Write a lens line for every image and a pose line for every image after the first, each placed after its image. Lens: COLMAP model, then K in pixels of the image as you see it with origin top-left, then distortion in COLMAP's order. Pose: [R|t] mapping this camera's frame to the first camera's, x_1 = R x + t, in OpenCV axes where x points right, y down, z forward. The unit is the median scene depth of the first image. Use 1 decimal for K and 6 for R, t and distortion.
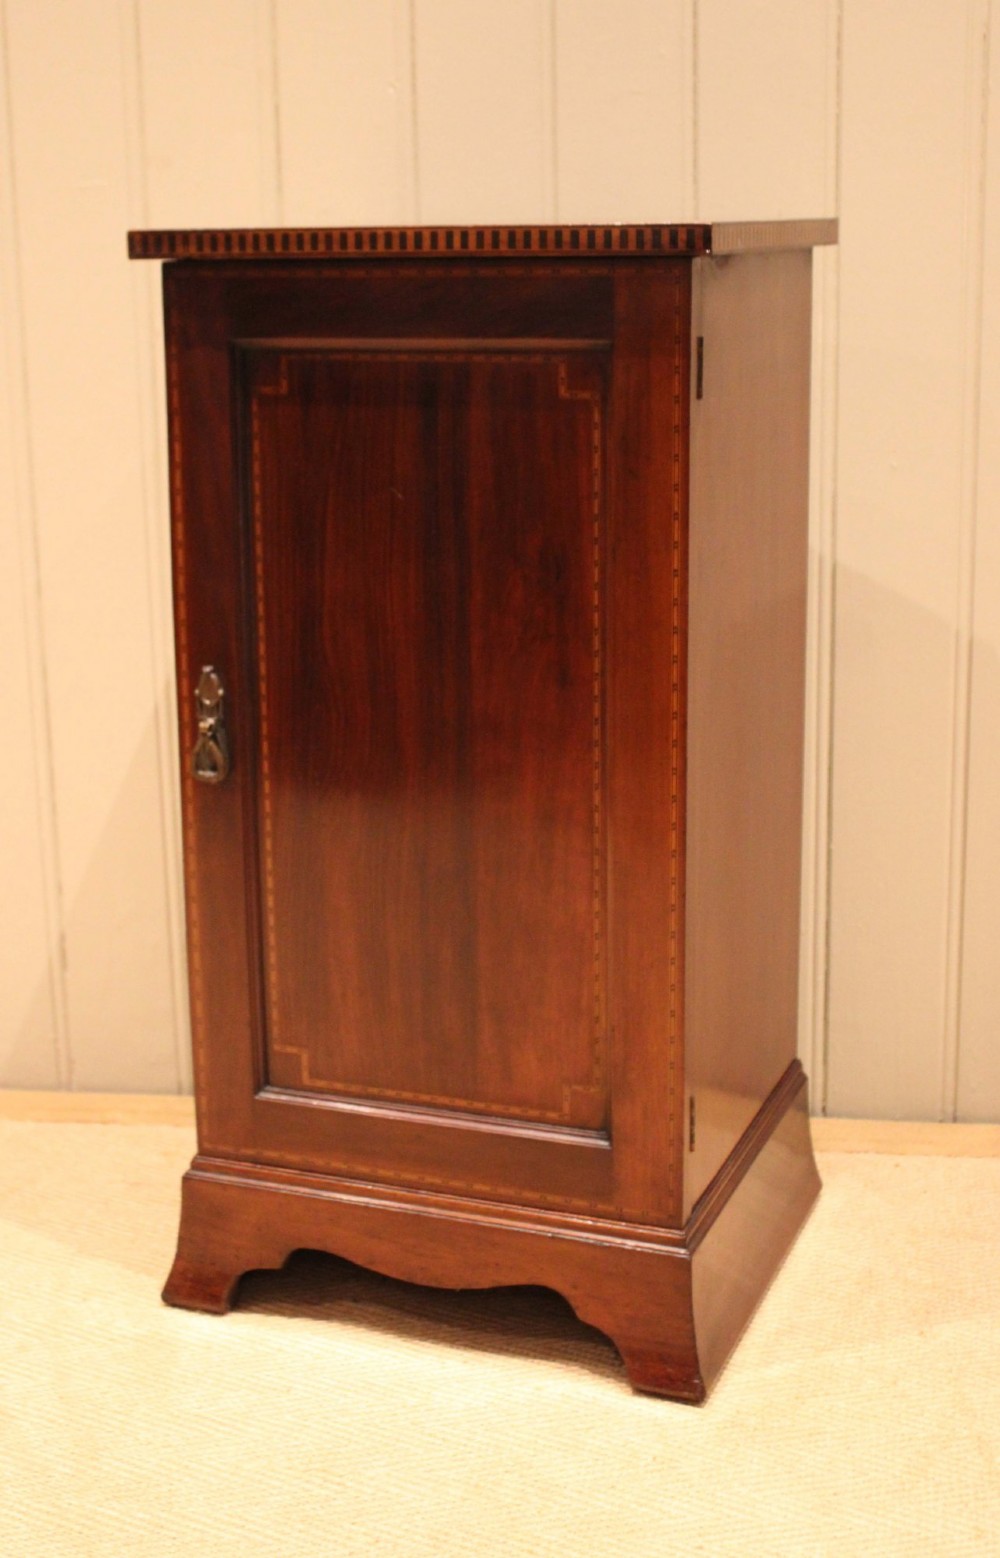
lens RADIAL K [[2222.5, 0, 478.1], [0, 2222.5, 710.5], [0, 0, 1]] dist [-0.079429, 0.060787]
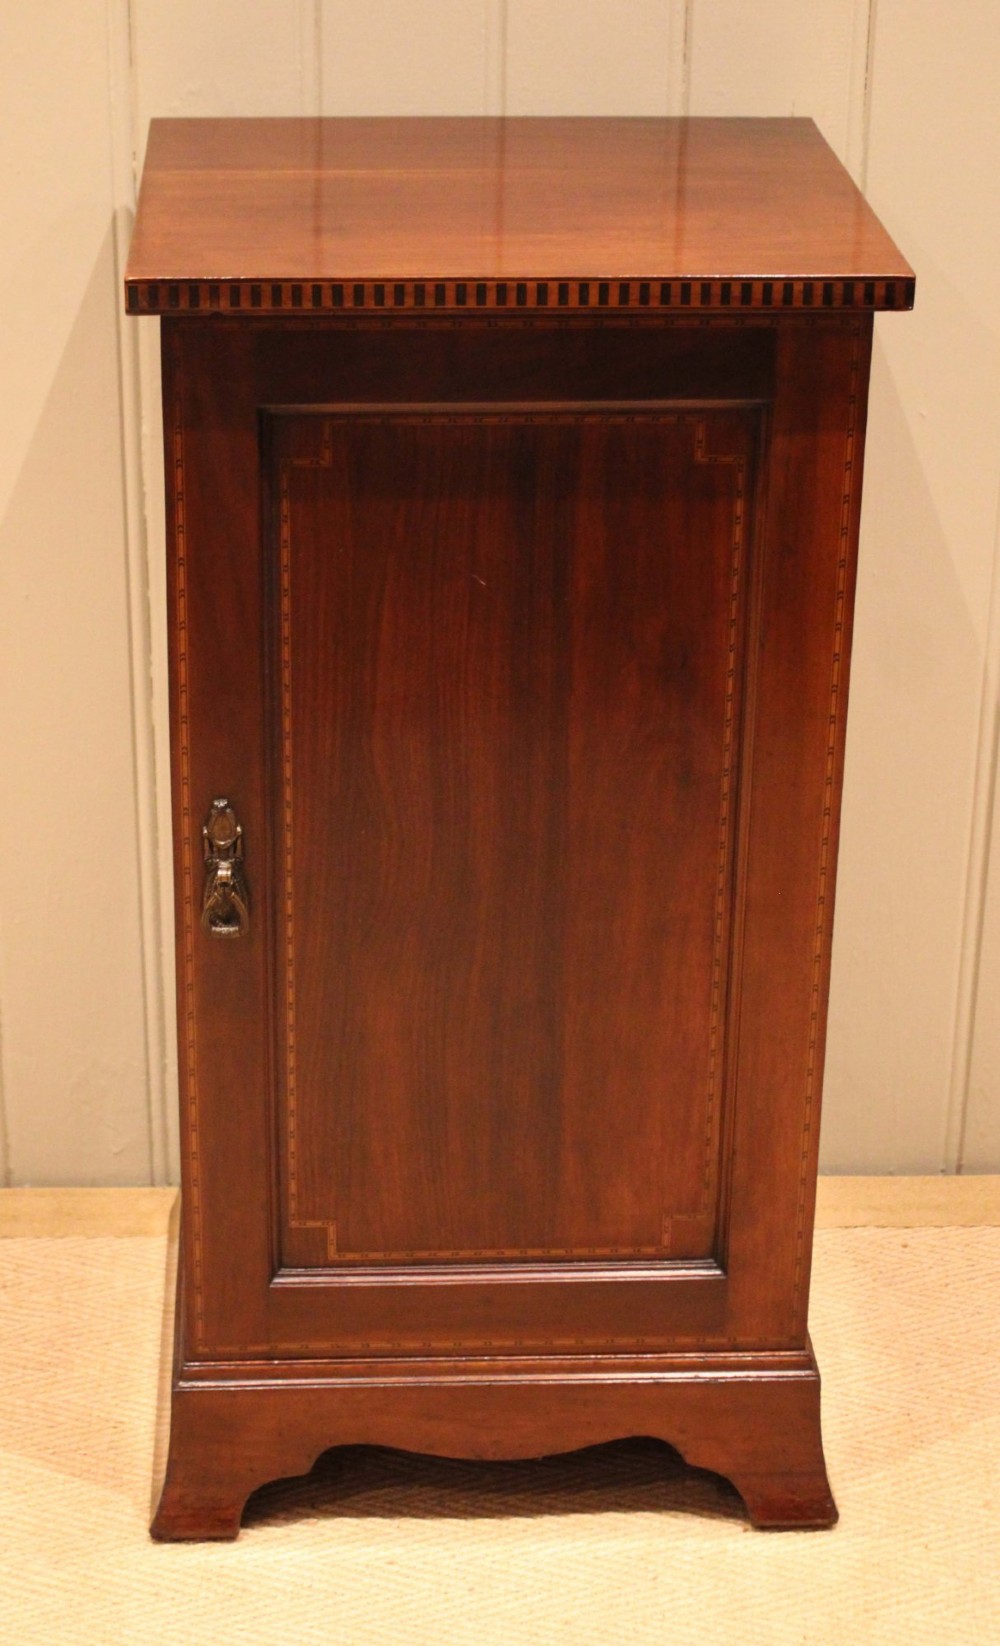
lens RADIAL K [[3239.6, 0, 434.8], [0, 3239.6, 767.6], [0, 0, 1]] dist [-0.022946, 0.031437]
pose [[0.915409, -0.147350, 0.374585, -0.490254], [0.068494, 0.974039, 0.215771, -0.279360], [-0.396655, -0.171862, 0.901736, -0.069090]]
